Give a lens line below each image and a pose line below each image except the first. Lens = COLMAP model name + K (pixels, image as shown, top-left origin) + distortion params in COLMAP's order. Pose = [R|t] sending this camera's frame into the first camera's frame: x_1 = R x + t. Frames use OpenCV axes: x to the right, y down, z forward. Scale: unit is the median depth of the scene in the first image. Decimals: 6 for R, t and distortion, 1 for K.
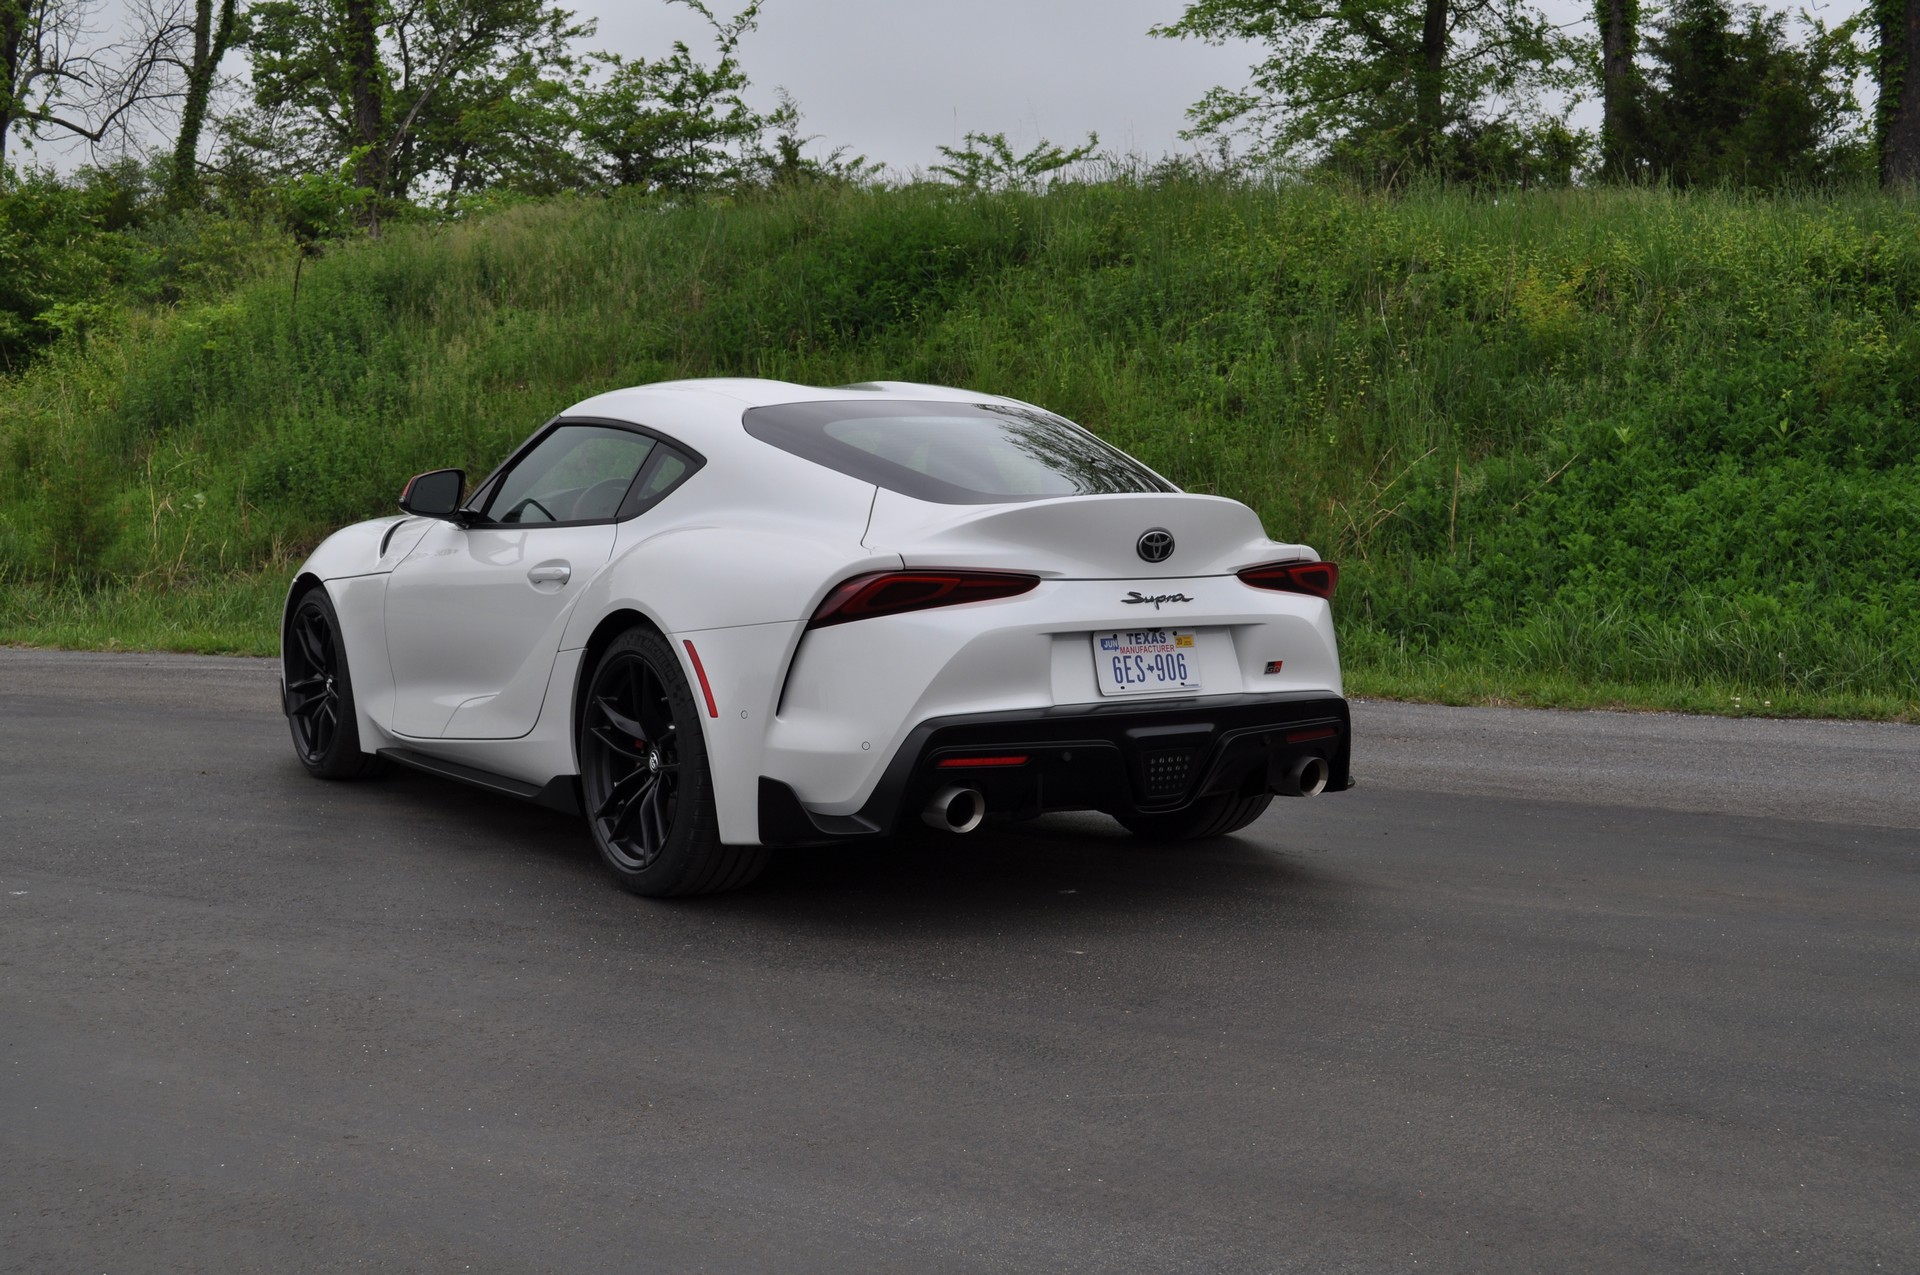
lens RADIAL K [[1728.1, 0, 960.0], [0, 1728.1, 637.5], [0, 0, 1]] dist [-0.074688, 0.018068]
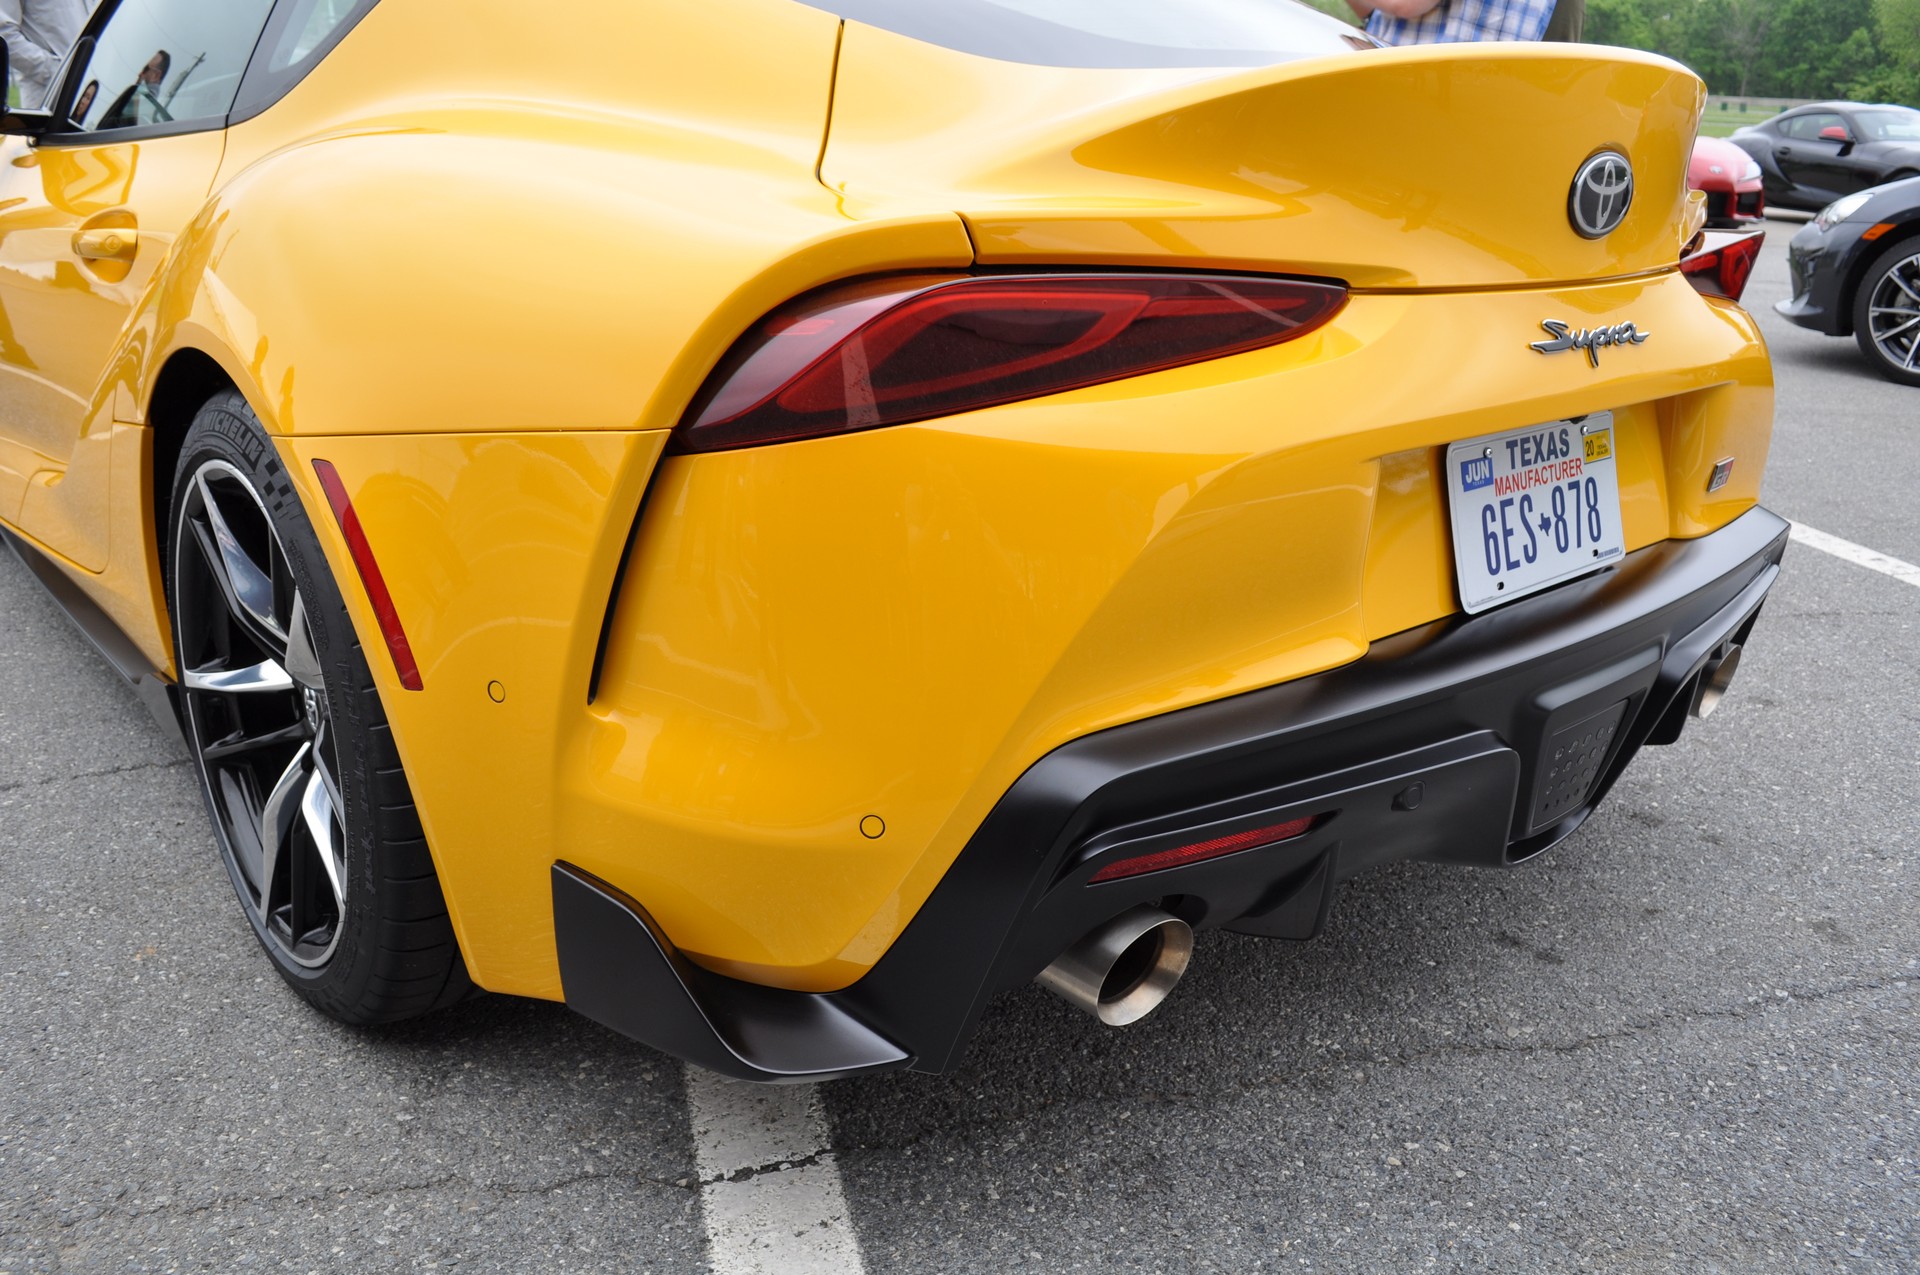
lens RADIAL K [[1136.8, 0, 960.0], [0, 1136.8, 637.5], [0, 0, 1]] dist [0.104071, 0.000721]
pose [[0.991484, -0.029903, 0.126752, -0.060162], [-0.006358, 0.961006, 0.276453, -0.031371], [-0.130076, -0.274904, 0.952632, 0.759493]]
